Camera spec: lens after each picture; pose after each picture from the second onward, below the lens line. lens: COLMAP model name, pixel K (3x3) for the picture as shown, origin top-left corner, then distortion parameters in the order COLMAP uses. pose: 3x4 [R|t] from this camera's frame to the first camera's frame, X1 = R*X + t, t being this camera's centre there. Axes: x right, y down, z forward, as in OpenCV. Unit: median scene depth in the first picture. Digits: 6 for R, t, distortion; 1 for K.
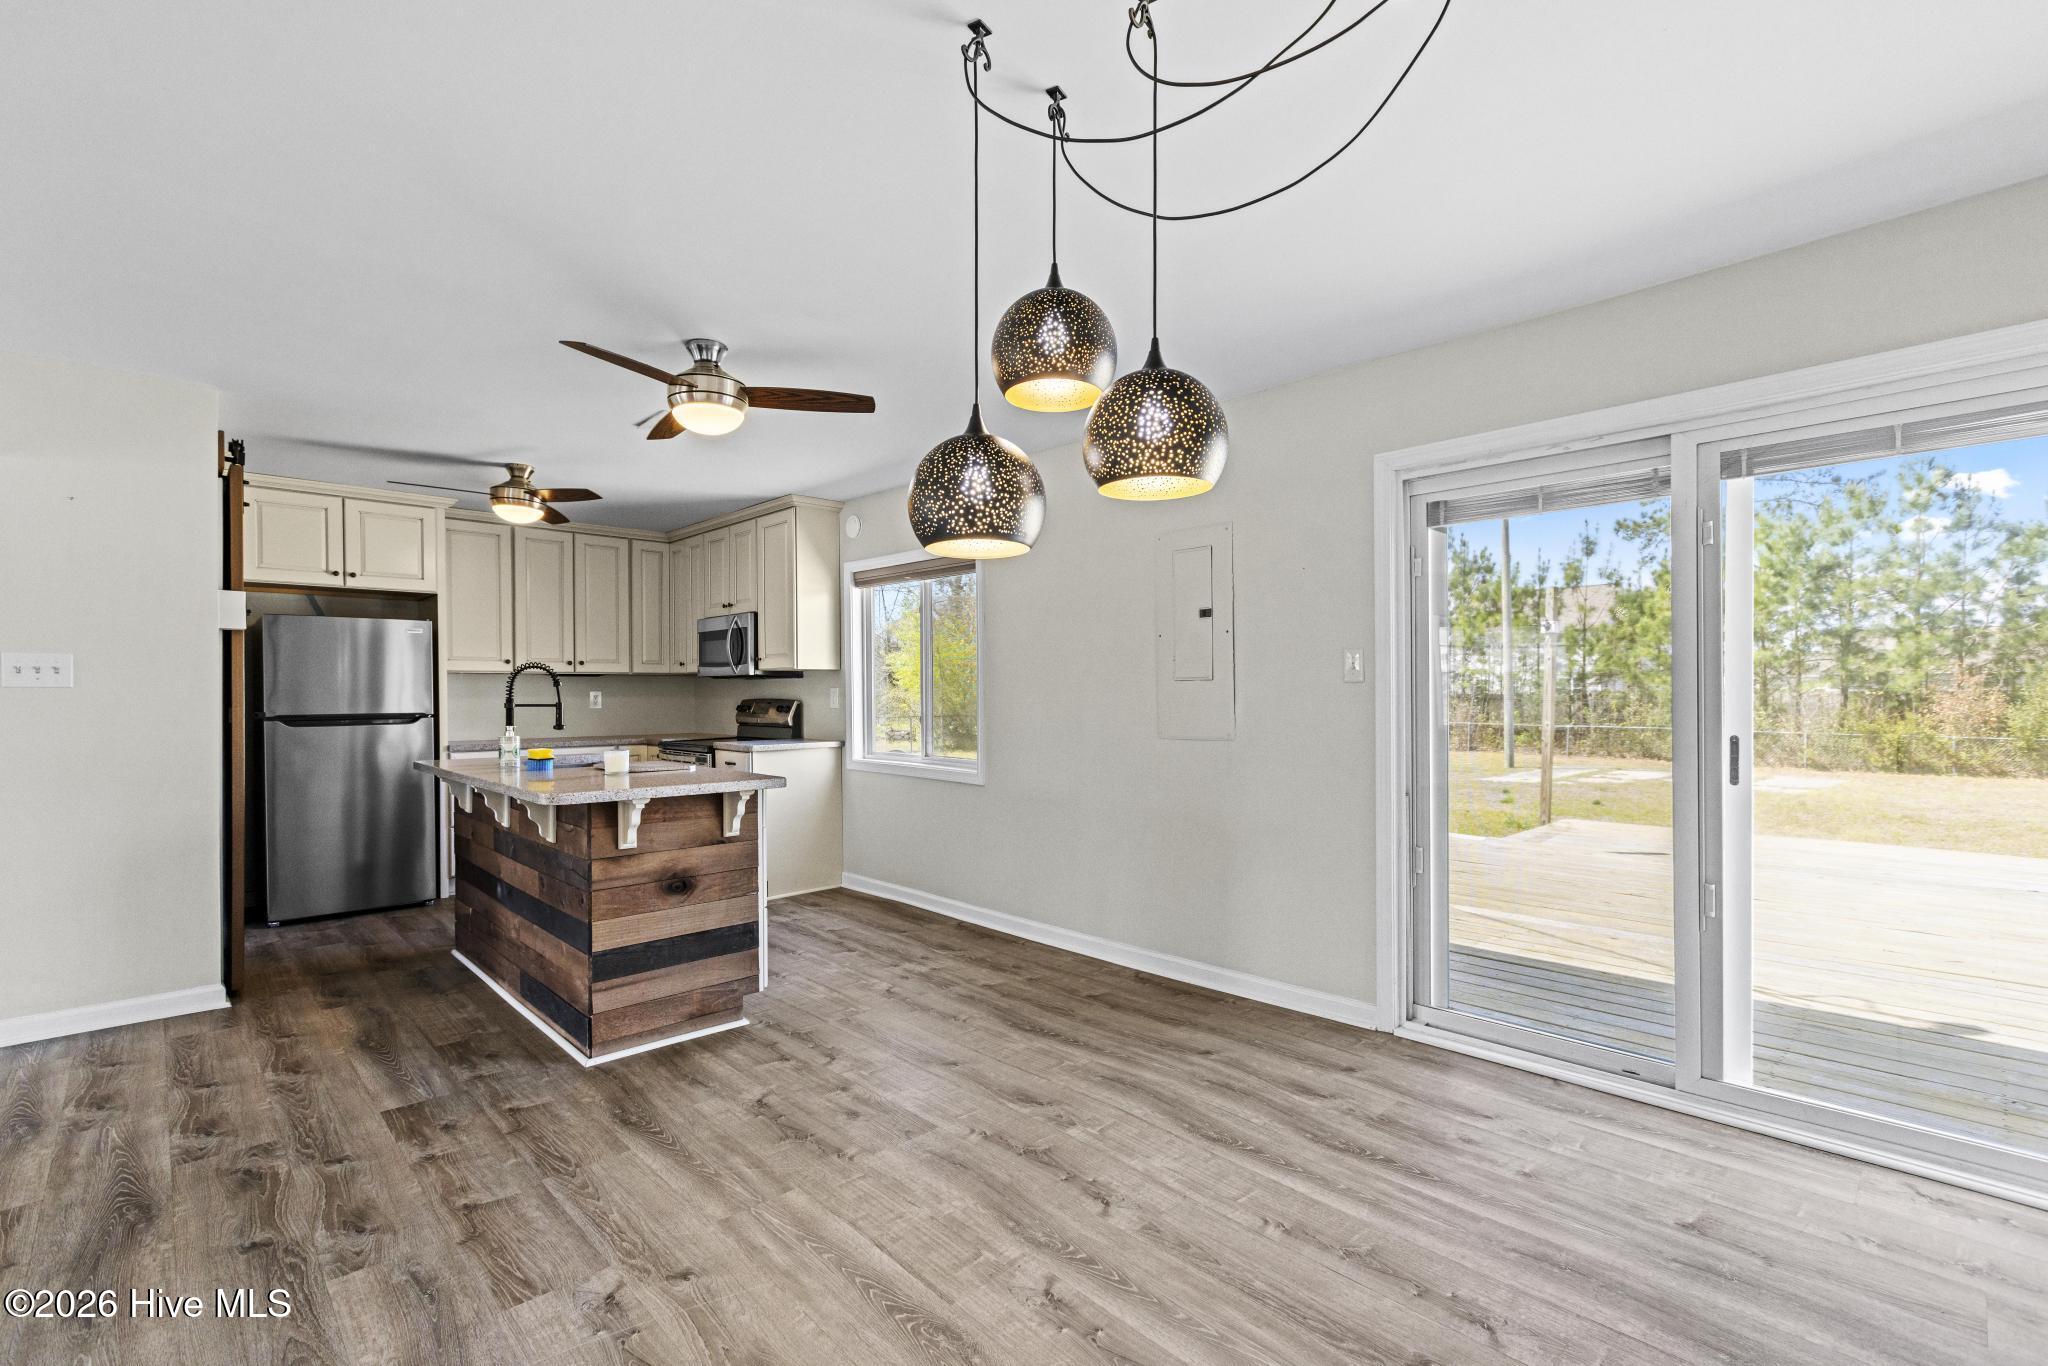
lens RADIAL K [[914.2, 0, 1028.2], [0, 914.2, 697.8], [0, 0, 1]] dist [0.002130, -0.000147]
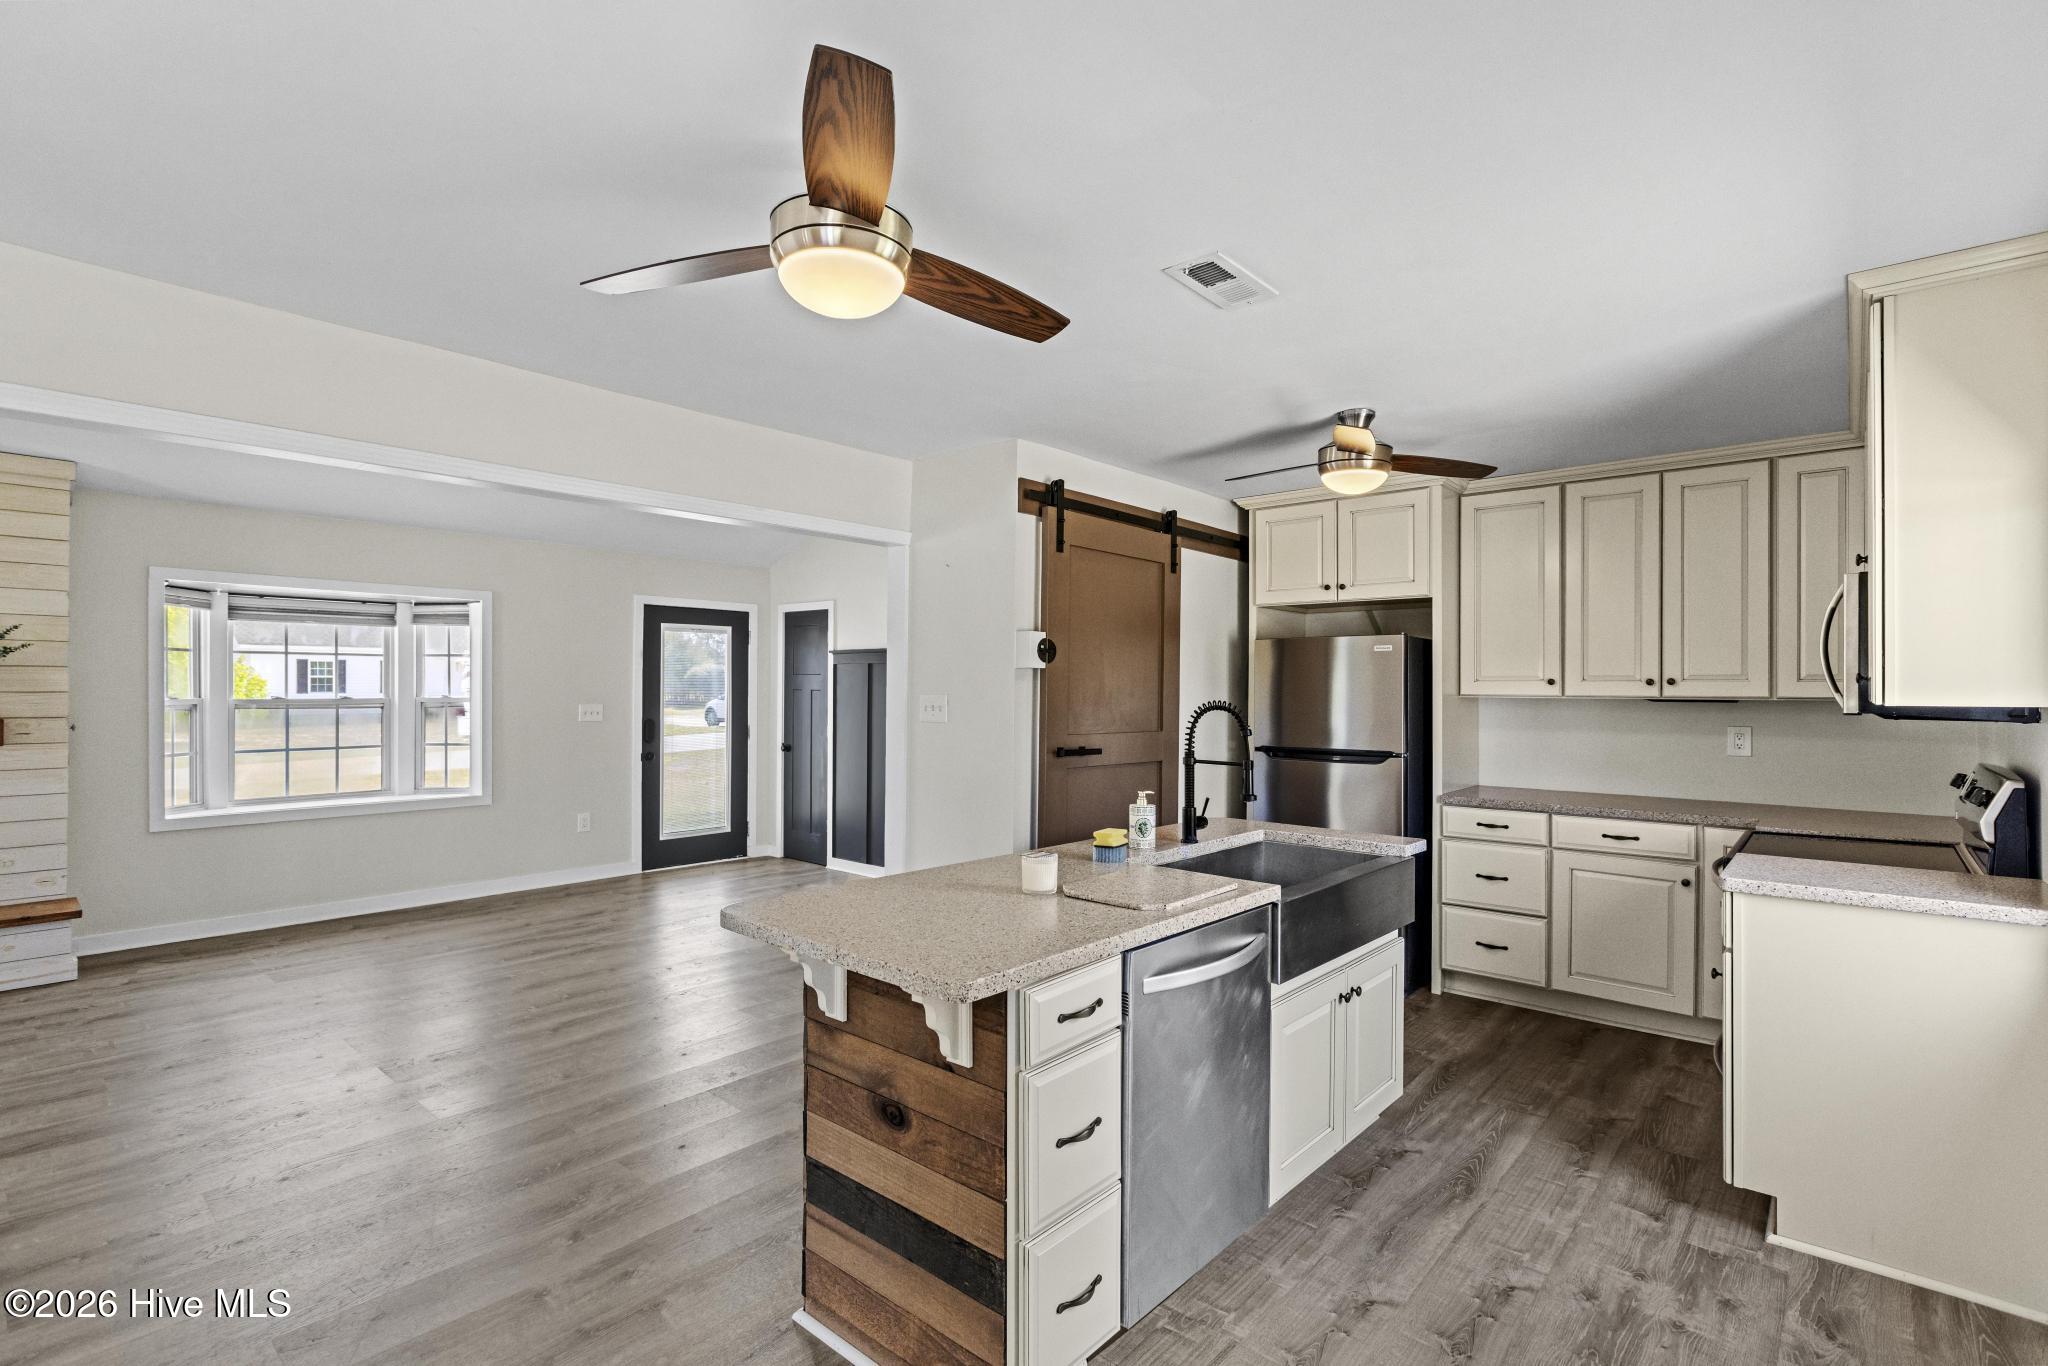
lens RADIAL K [[958.0, 0, 1034.5], [0, 958.0, 680.4], [0, 0, 1]] dist [-0.003548, 0.000459]
pose [[0.086440, -0.002447, -0.996254, 0.233344], [-0.008971, 0.999955, -0.003235, -0.068074], [0.996217, 0.009217, 0.086415, 1.068927]]
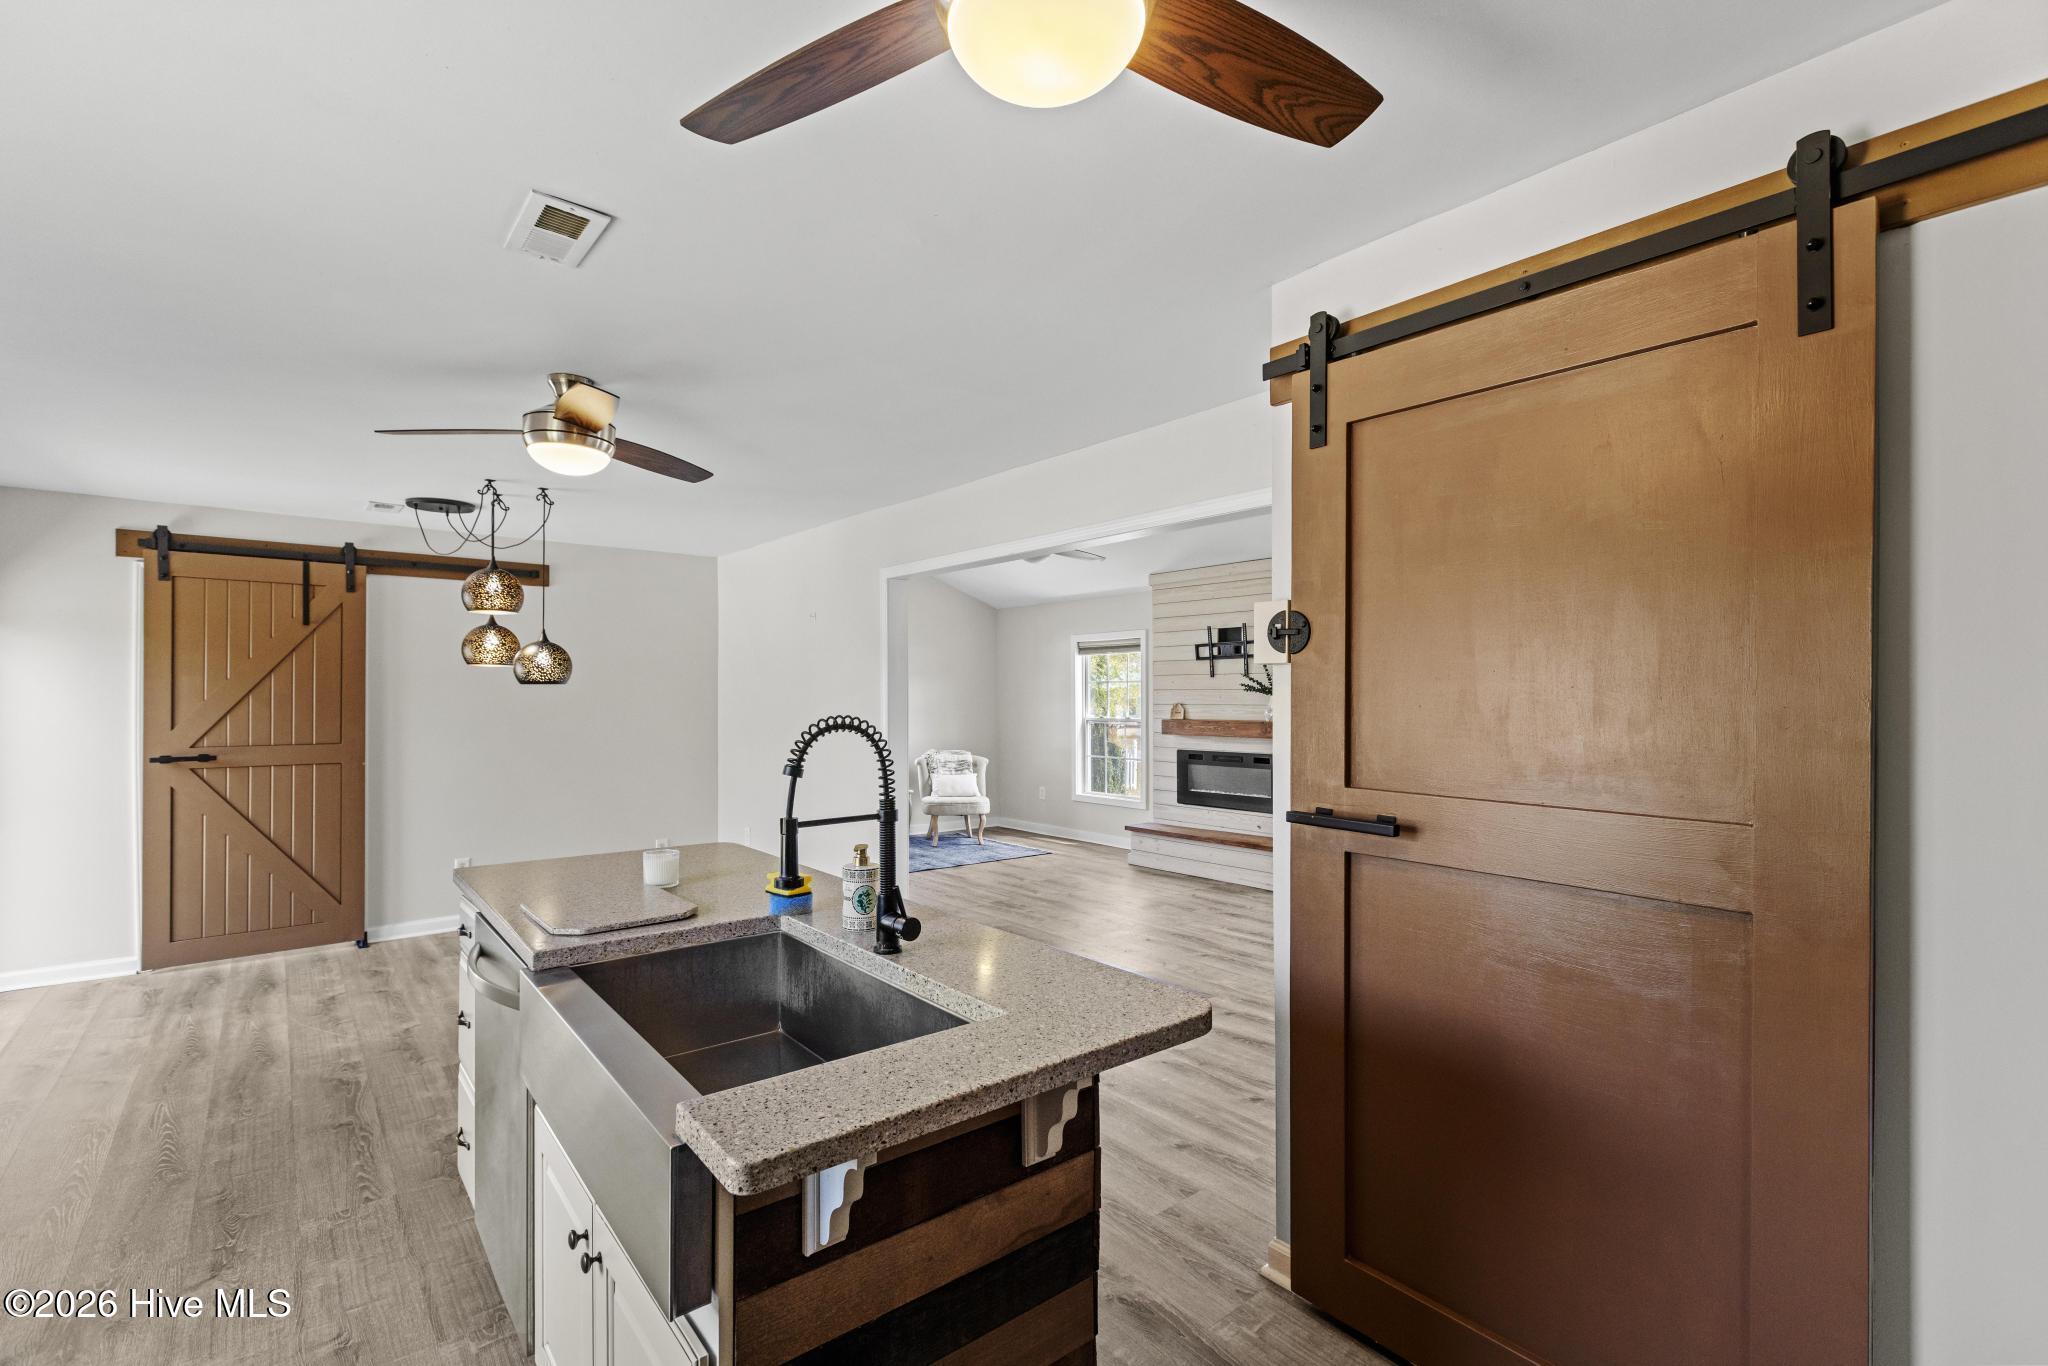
lens RADIAL K [[906.3, 0, 1030.3], [0, 906.3, 696.5], [0, 0, 1]] dist [-0.001028, -0.000220]
pose [[-0.997700, 0.002437, 0.067735, -0.871607], [0.002516, 0.999996, 0.001077, -0.065409], [-0.067732, 0.001245, -0.997703, 1.874002]]
